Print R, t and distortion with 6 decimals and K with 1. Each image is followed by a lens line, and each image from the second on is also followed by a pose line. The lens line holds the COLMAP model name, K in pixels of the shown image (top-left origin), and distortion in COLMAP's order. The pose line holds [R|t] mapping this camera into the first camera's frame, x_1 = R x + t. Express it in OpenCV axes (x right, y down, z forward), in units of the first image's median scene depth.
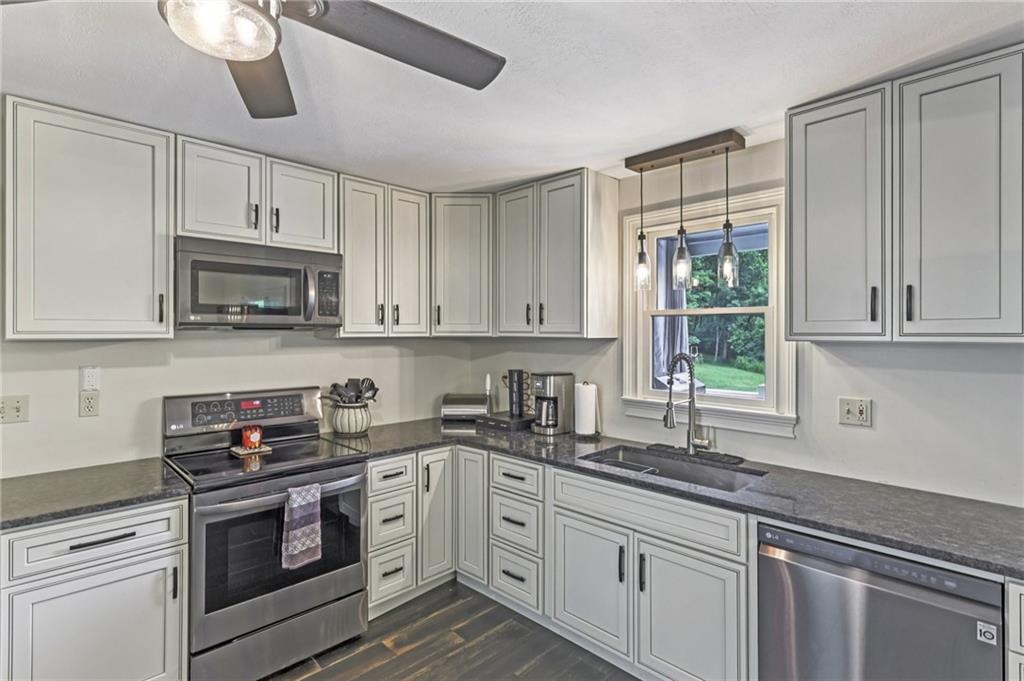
lens RADIAL K [[495.1, 0, 509.5], [0, 495.1, 335.4], [0, 0, 1]] dist [0.000086, 0.000255]
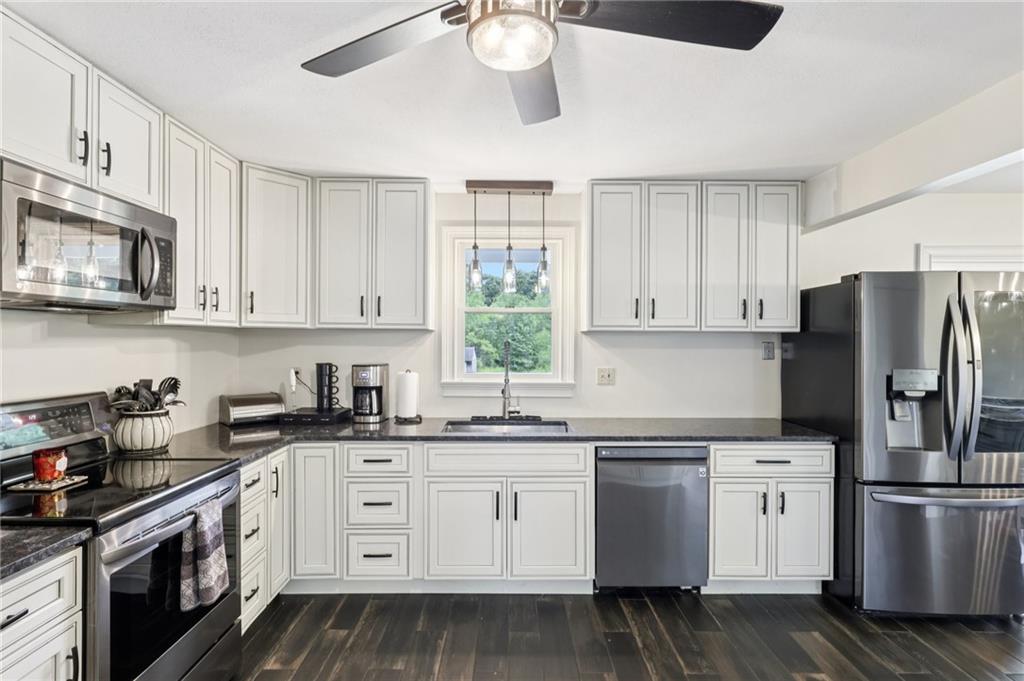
lens RADIAL K [[502.4, 0, 506.1], [0, 502.4, 343.0], [0, 0, 1]] dist [-0.002683, -0.000100]
pose [[0.707200, -0.003624, 0.707004, -0.533759], [0.000159, 0.999988, 0.004967, 0.031062], [-0.707014, -0.003401, 0.707192, 0.061064]]
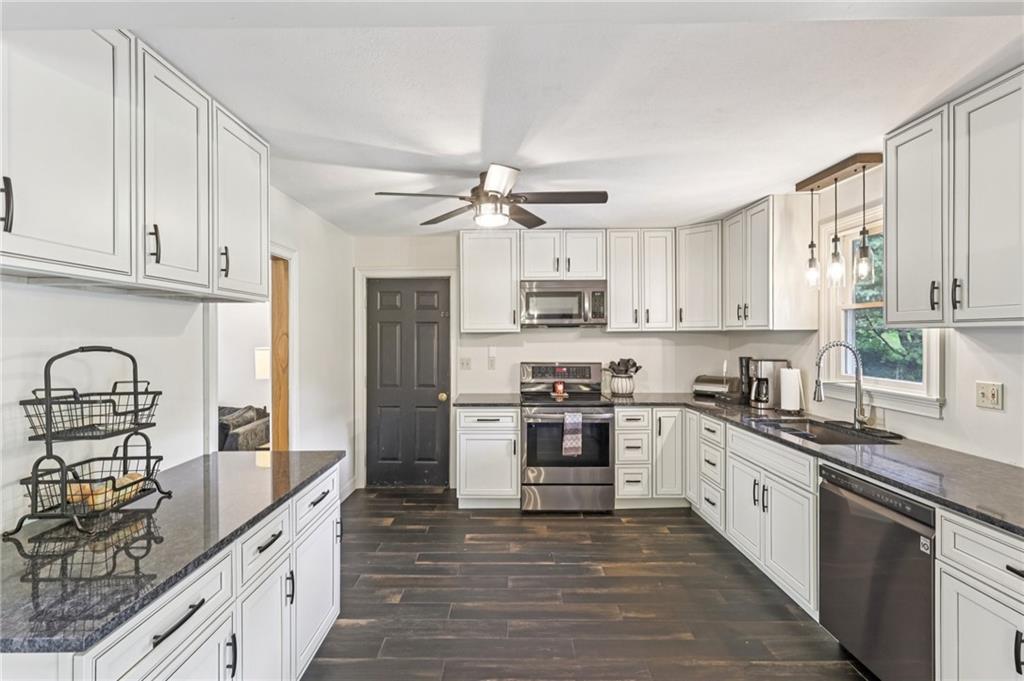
lens RADIAL K [[487.8, 0, 508.9], [0, 487.8, 340.6], [0, 0, 1]] dist [0.011533, -0.000159]
pose [[0.713641, 0.003192, -0.700504, 0.551648], [0.003680, 0.999959, 0.008305, 0.019787], [0.700502, -0.008505, 0.713600, -0.361669]]
